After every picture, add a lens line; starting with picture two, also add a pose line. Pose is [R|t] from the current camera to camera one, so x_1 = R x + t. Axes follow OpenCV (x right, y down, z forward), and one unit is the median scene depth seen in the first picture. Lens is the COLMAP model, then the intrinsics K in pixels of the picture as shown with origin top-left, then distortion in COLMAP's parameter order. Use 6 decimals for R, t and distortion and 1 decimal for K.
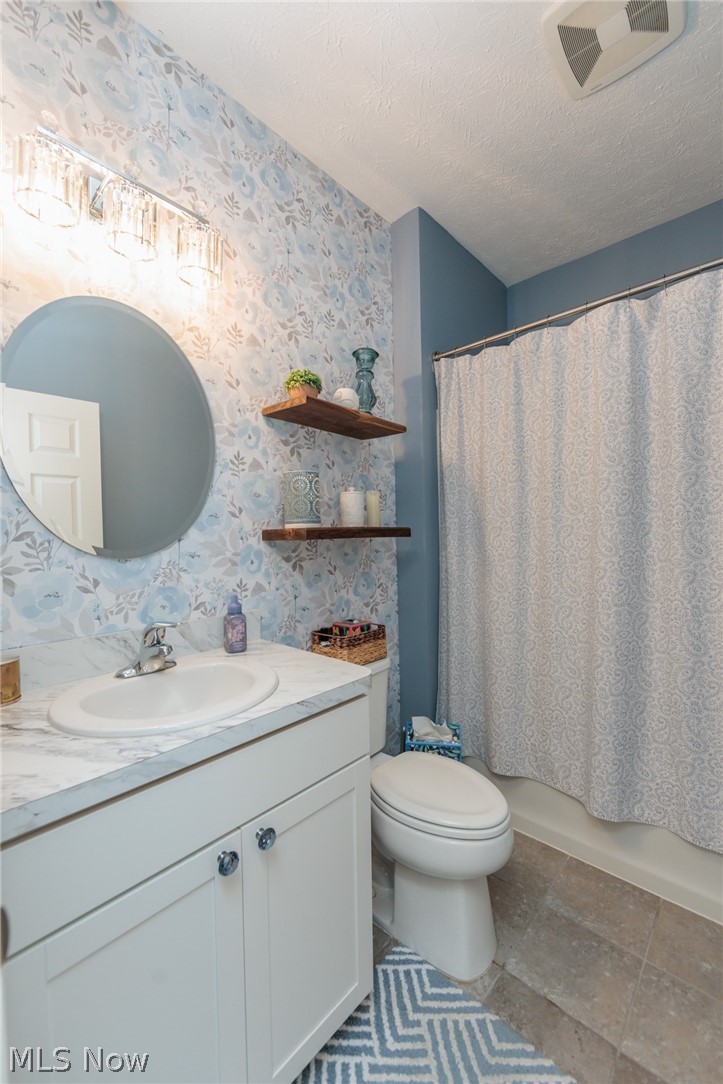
lens RADIAL K [[431.7, 0, 352.5], [0, 431.7, 541.3], [0, 0, 1]] dist [-0.002458, -0.000366]
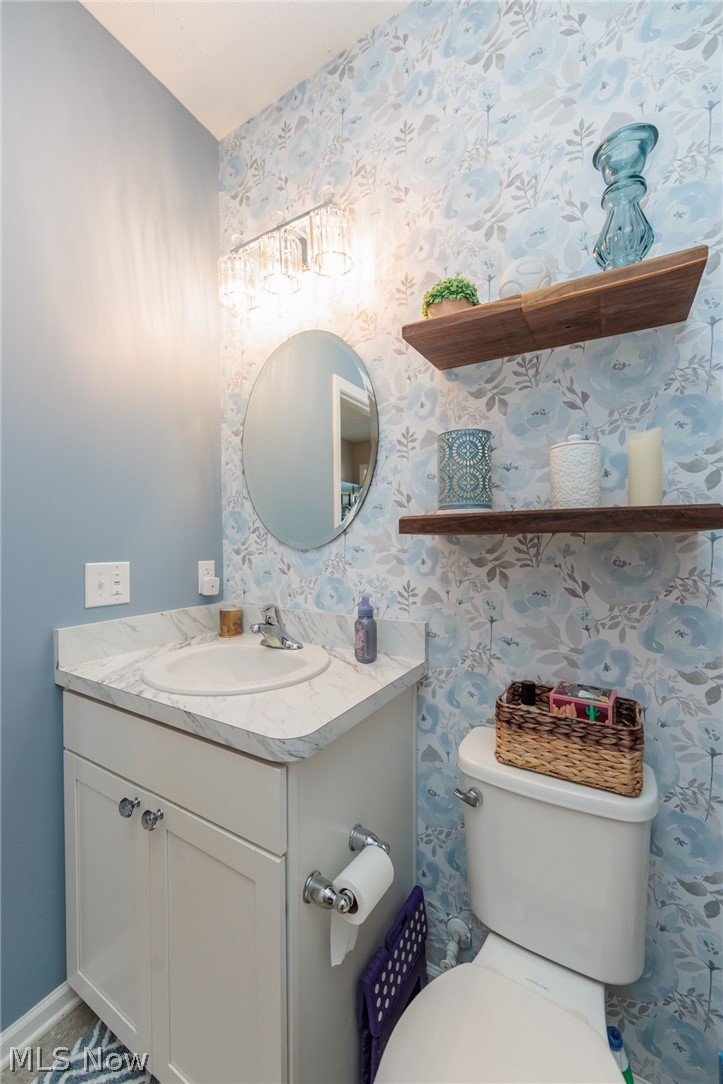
lens RADIAL K [[420.6, 0, 386.7], [0, 420.6, 546.5], [0, 0, 1]] dist [-0.000620, -0.000324]
pose [[0.233700, 0.019810, -0.972107, 0.515037], [-0.019386, 0.999689, 0.015712, 0.009165], [0.972115, 0.015173, 0.234011, 0.767038]]
